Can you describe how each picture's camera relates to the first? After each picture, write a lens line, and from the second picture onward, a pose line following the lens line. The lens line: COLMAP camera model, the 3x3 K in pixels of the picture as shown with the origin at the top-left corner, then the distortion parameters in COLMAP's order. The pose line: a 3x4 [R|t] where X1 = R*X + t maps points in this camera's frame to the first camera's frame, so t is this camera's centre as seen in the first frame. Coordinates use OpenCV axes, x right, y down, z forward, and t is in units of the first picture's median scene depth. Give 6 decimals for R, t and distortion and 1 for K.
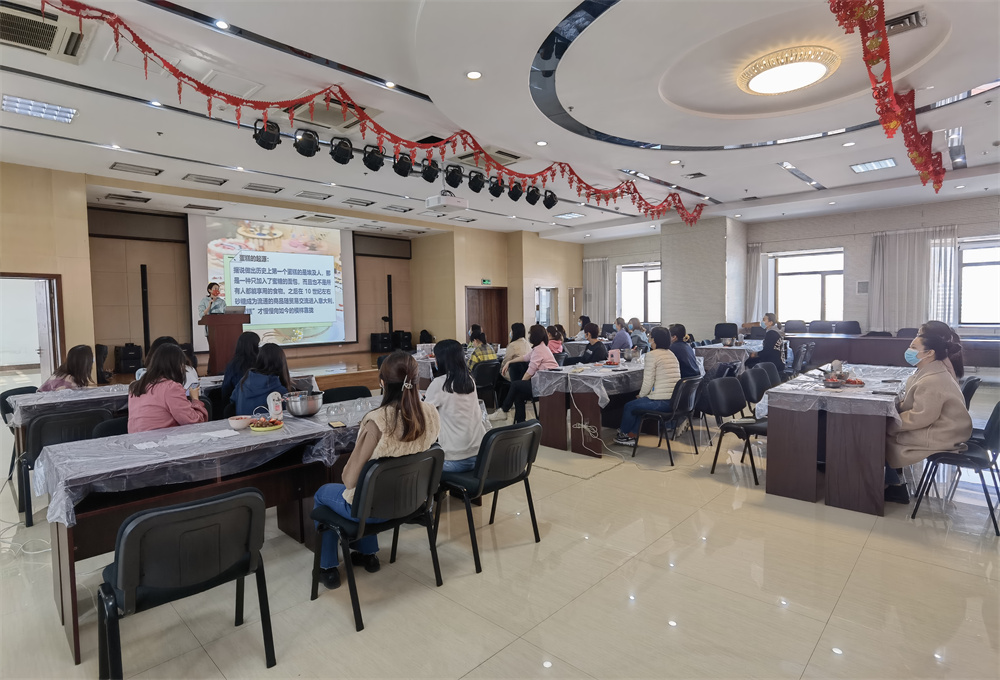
lens RADIAL K [[527.2, 0, 500.0], [0, 527.2, 340.0], [0, 0, 1]] dist [-0.028385, 0.000198]
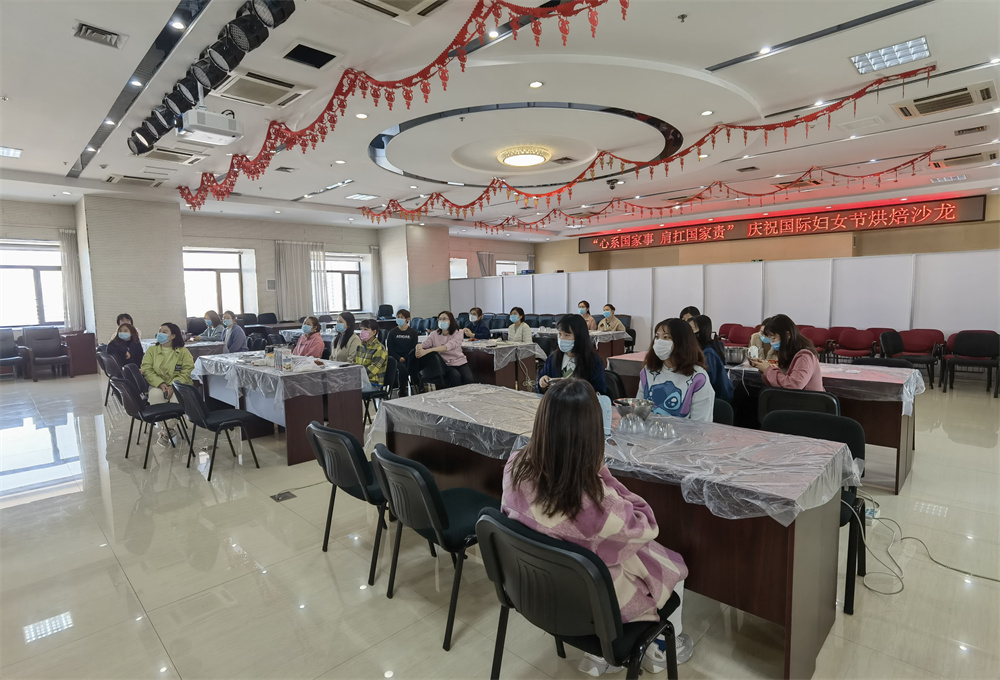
lens RADIAL K [[527.2, 0, 500.0], [0, 527.2, 340.0], [0, 0, 1]] dist [-0.028385, 0.000198]
pose [[0.011334, -0.060924, 0.998078, -0.756310], [0.072489, 0.995566, 0.059947, -0.013577], [-0.997305, 0.071670, 0.015700, 0.691357]]
